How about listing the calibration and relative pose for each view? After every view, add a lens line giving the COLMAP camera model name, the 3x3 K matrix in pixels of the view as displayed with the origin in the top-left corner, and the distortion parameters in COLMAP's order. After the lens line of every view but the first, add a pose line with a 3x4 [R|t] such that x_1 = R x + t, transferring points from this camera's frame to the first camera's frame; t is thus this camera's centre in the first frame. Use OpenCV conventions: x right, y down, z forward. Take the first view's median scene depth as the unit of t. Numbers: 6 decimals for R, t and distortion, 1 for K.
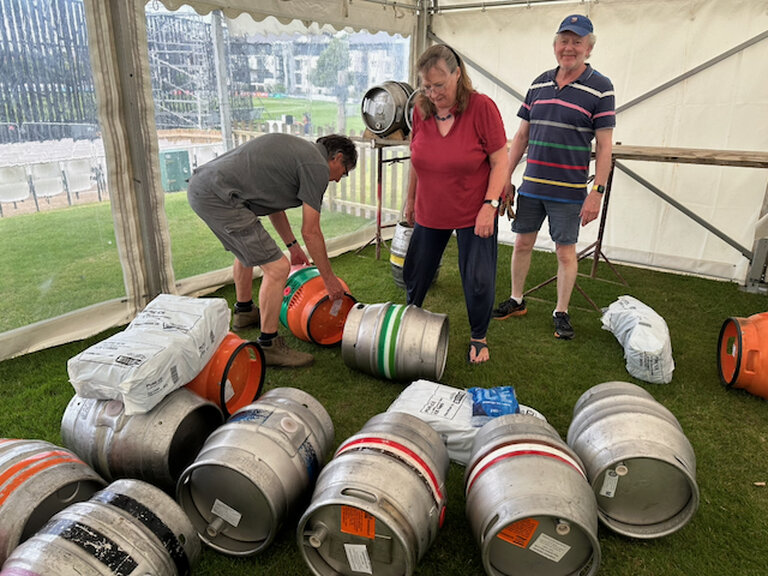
lens RADIAL K [[533.9, 0, 389.2], [0, 533.9, 293.4], [0, 0, 1]] dist [0.045486, -0.049477]
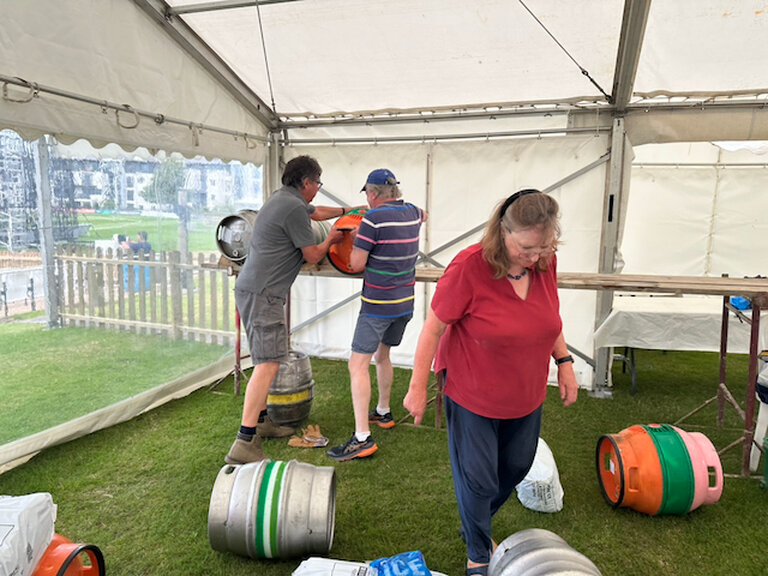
lens RADIAL K [[533.9, 0, 383.5], [0, 533.9, 282.8], [0, 0, 1]] dist [0.045486, -0.049477]
pose [[0.960657, -0.031387, 0.275958, -0.031882], [0.090786, 0.974500, -0.205204, -0.044890], [-0.262480, 0.222183, 0.939009, 0.057955]]
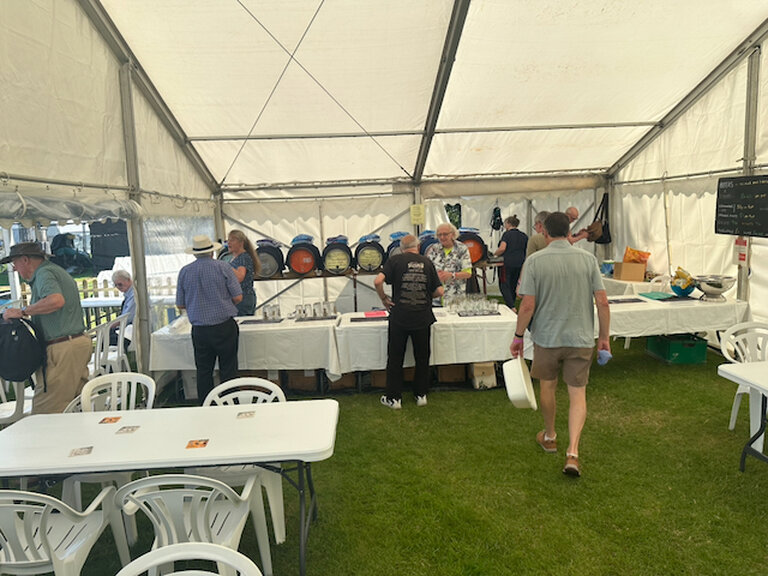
lens RADIAL K [[533.9, 0, 383.7], [0, 533.9, 284.1], [0, 0, 1]] dist [0.045486, -0.049477]
pose [[0.779424, -0.121228, 0.614655, -0.648274], [0.265182, 0.952715, -0.148365, 0.087534], [-0.567606, 0.278634, 0.774717, -0.516207]]
